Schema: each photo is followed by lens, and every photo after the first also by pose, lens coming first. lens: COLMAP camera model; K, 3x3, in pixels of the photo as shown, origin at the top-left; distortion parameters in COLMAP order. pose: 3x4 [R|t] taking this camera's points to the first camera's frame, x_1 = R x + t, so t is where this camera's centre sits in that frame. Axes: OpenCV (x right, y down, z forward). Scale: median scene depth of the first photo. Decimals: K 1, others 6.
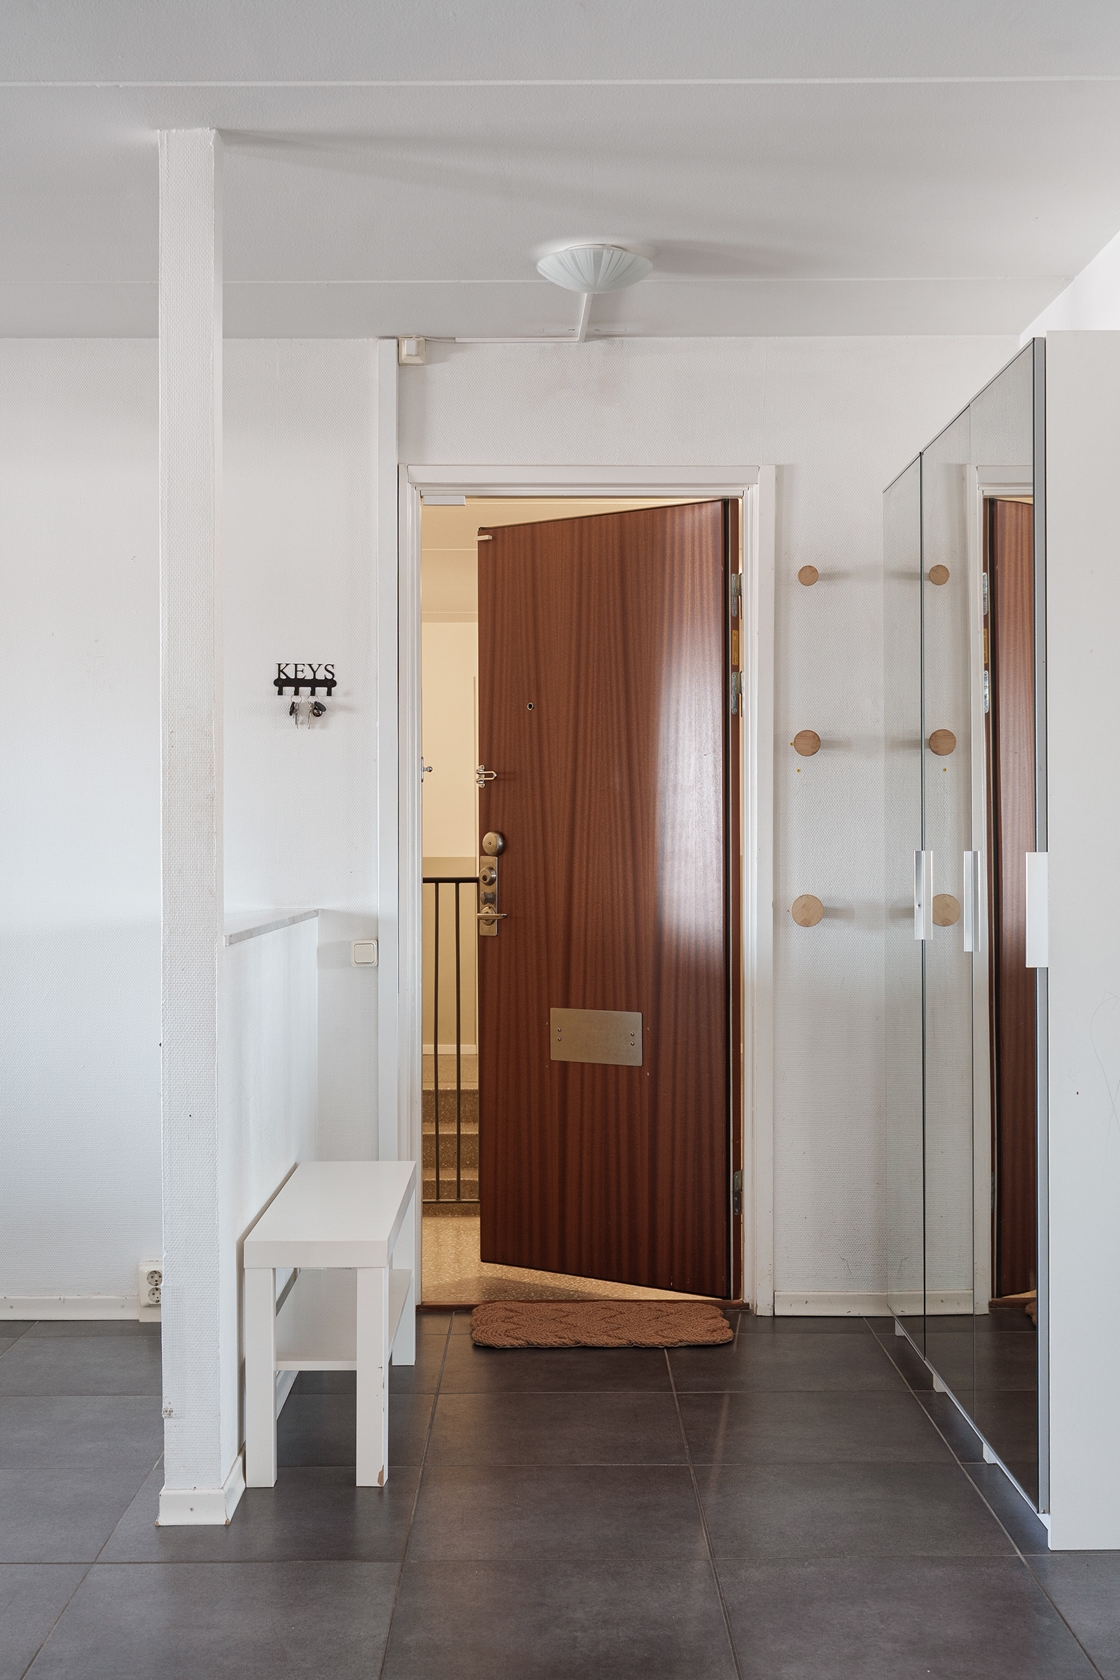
lens RADIAL K [[1639.4, 0, 559.3], [0, 1639.4, 845.5], [0, 0, 1]] dist [0.078654, 0.000000]
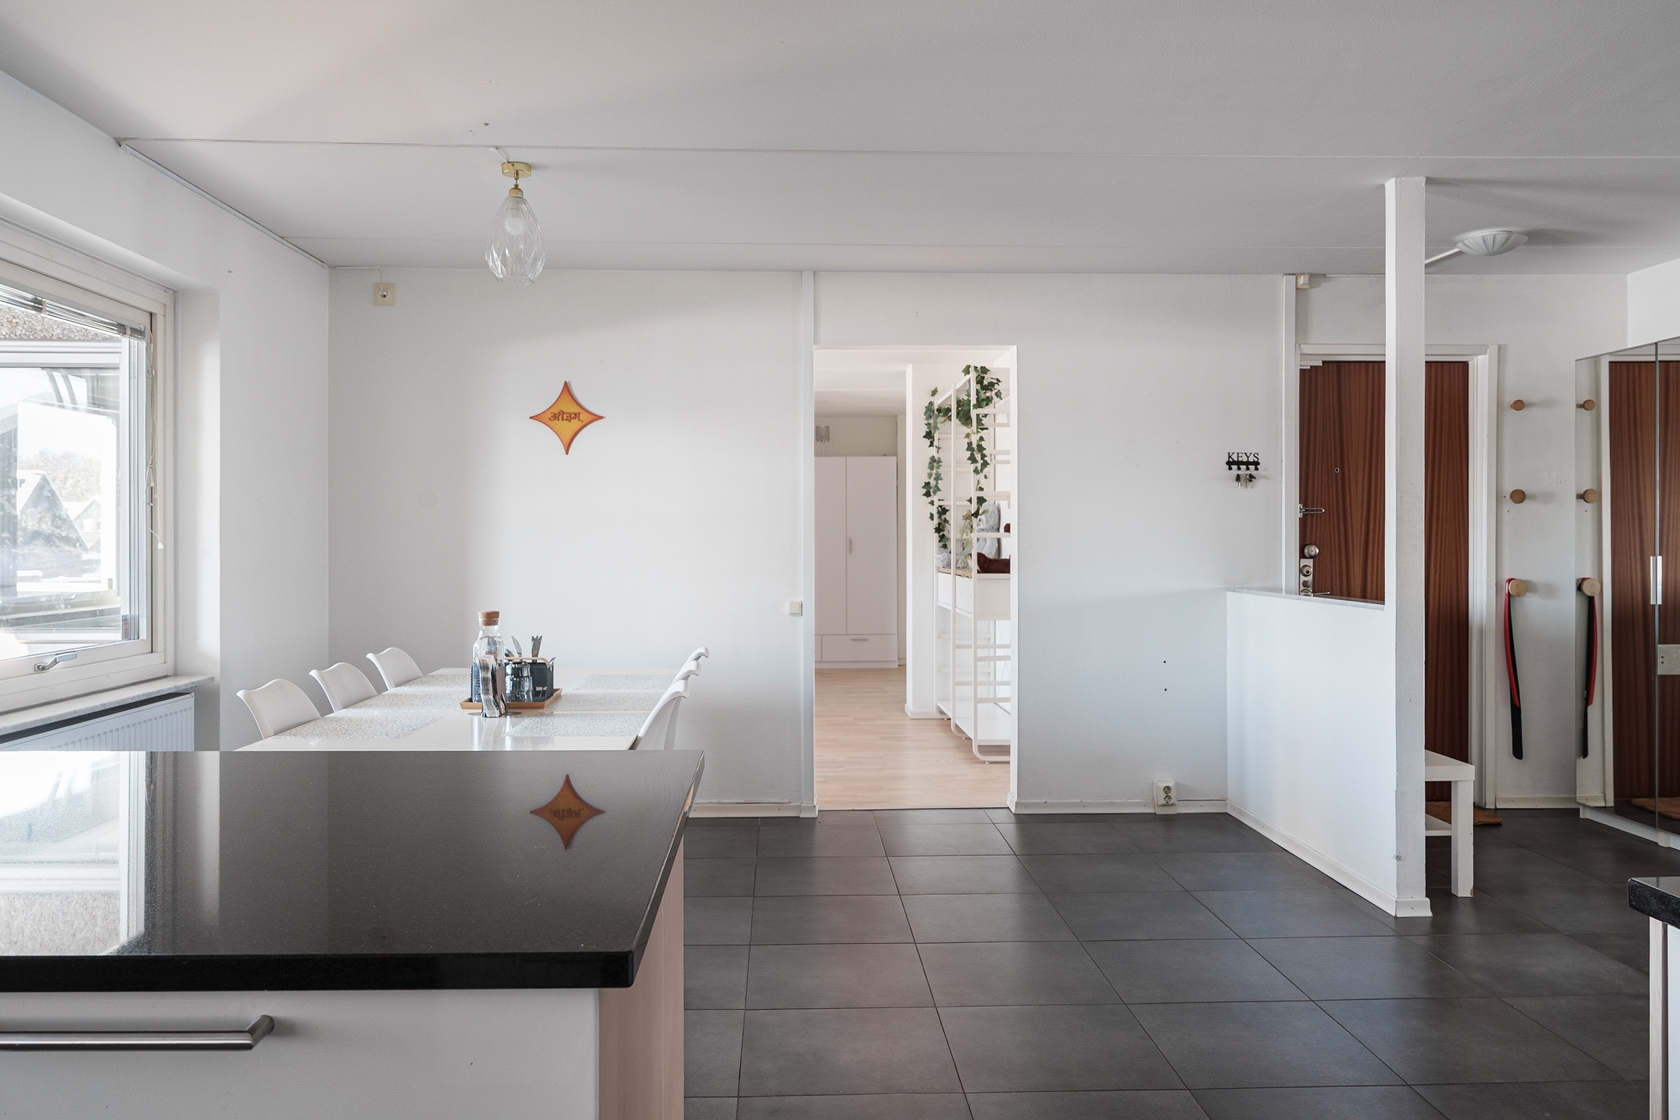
lens RADIAL K [[971.0, 0, 836.2], [0, 971.0, 546.0], [0, 0, 1]] dist [0.004642, 0.000014]
pose [[0.999521, -0.001263, 0.030917, -0.637070], [0.001119, 0.999988, 0.004666, -0.013158], [-0.030922, -0.004629, 0.999511, -0.057672]]
